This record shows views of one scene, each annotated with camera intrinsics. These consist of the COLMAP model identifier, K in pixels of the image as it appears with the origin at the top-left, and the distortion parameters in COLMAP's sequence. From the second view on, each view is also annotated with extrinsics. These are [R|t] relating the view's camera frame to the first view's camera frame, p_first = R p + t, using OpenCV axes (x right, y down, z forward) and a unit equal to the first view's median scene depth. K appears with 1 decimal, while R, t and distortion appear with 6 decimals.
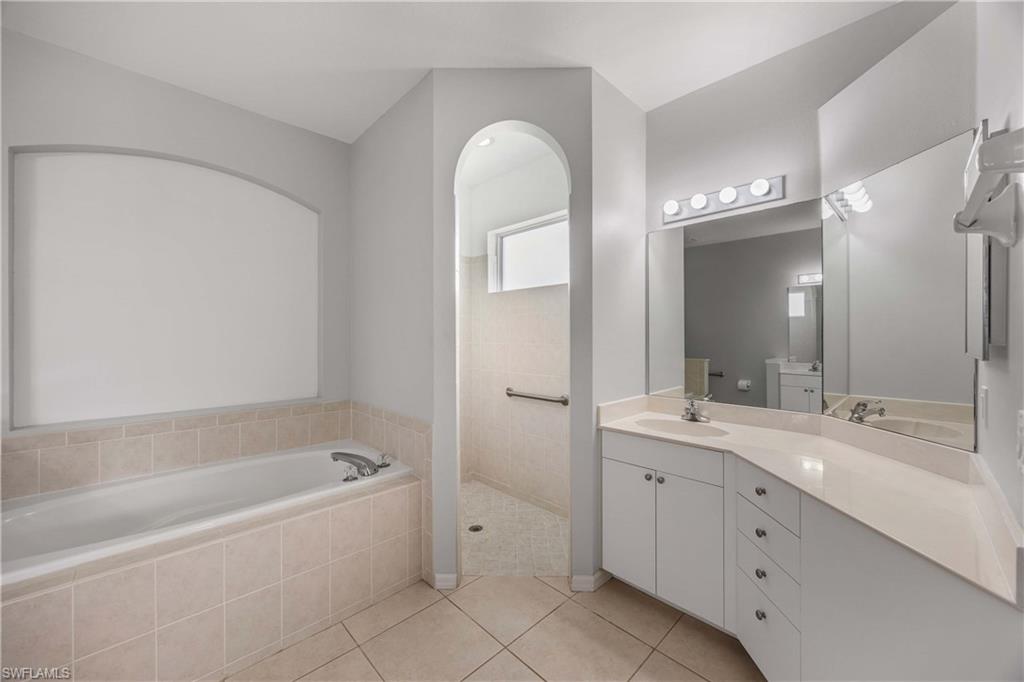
lens RADIAL K [[389.1, 0, 511.4], [0, 389.1, 333.0], [0, 0, 1]] dist [-0.001607, 0.000122]
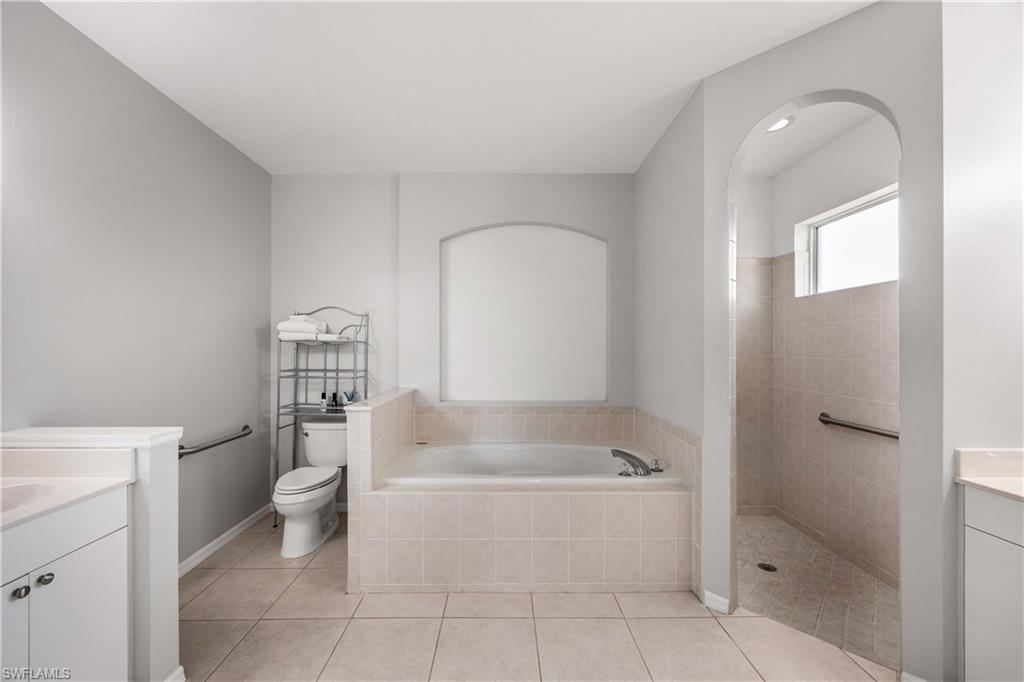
lens RADIAL K [[395.6, 0, 512.0], [0, 395.6, 341.0], [0, 0, 1]] dist [0.000547, 0.000090]
pose [[0.732696, -0.007738, -0.680512, 0.121762], [0.001622, 0.999952, -0.009623, -0.002918], [0.680554, 0.005947, 0.732674, -0.065445]]
